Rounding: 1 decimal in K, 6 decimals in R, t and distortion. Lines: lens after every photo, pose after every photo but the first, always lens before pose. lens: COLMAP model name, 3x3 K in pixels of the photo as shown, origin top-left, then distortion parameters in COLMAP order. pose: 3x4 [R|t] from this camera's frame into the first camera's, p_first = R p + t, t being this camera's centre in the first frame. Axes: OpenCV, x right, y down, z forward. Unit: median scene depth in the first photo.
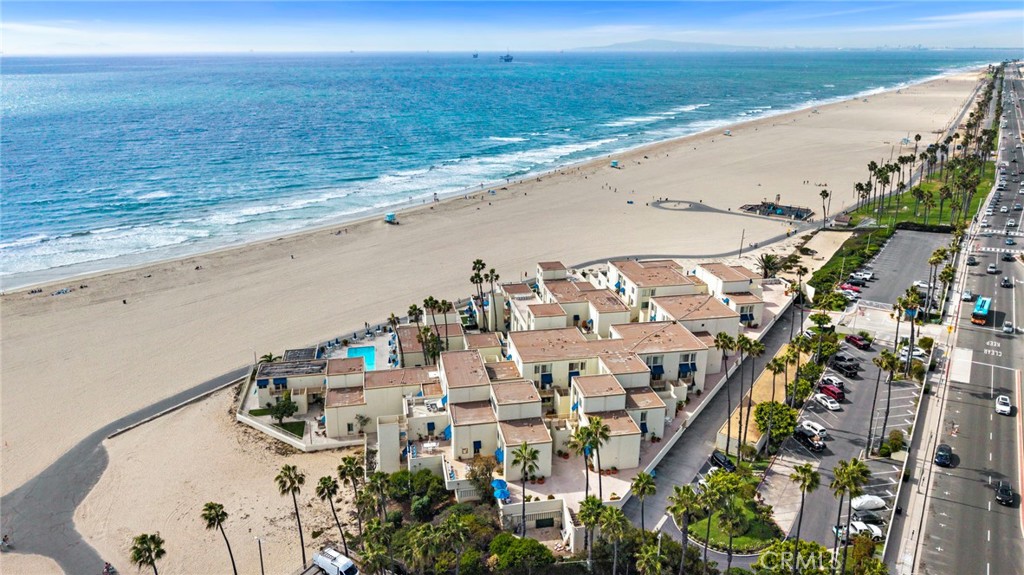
lens RADIAL K [[683.8, 0, 512.0], [0, 683.8, 287.5], [0, 0, 1]] dist [0.015399, -0.002438]
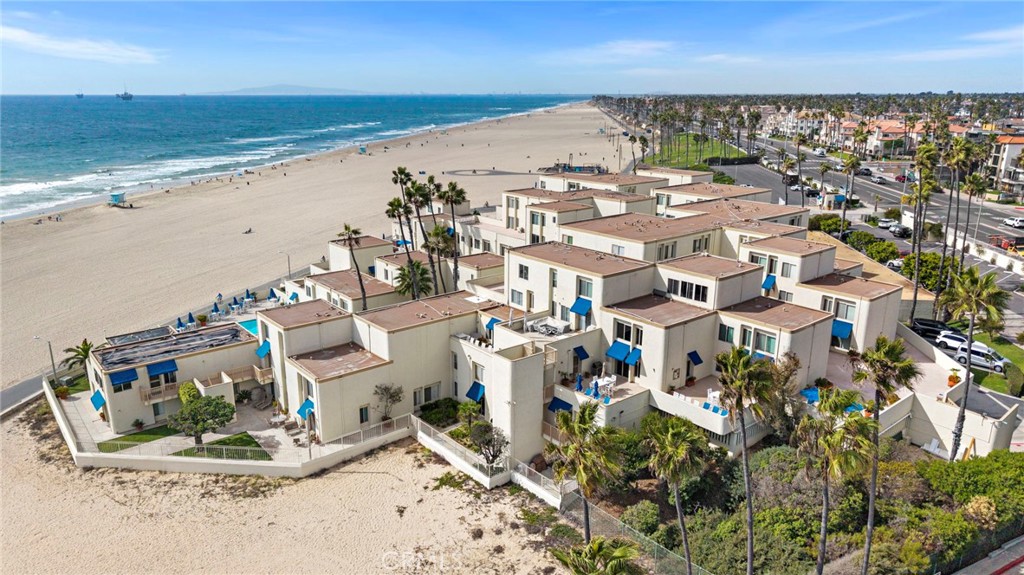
lens RADIAL K [[683.8, 0, 512.0], [0, 683.8, 287.5], [0, 0, 1]] dist [0.015399, -0.002438]
pose [[0.876020, -0.128155, 0.464935, -0.340538], [0.156946, 0.987326, -0.023568, 0.130732], [-0.456022, 0.093616, 0.885031, 0.457014]]
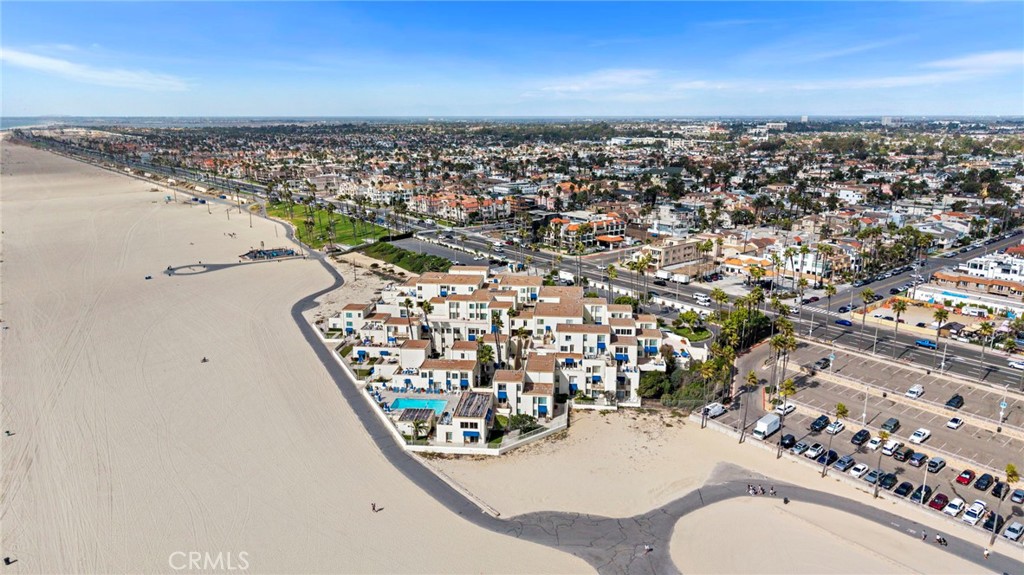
lens RADIAL K [[683.8, 0, 512.0], [0, 683.8, 287.5], [0, 0, 1]] dist [0.015399, -0.002438]
pose [[0.295867, -0.234070, 0.926107, -1.324894], [0.317760, 0.938415, 0.135664, -0.197622], [-0.900828, 0.254141, 0.352024, 0.515019]]
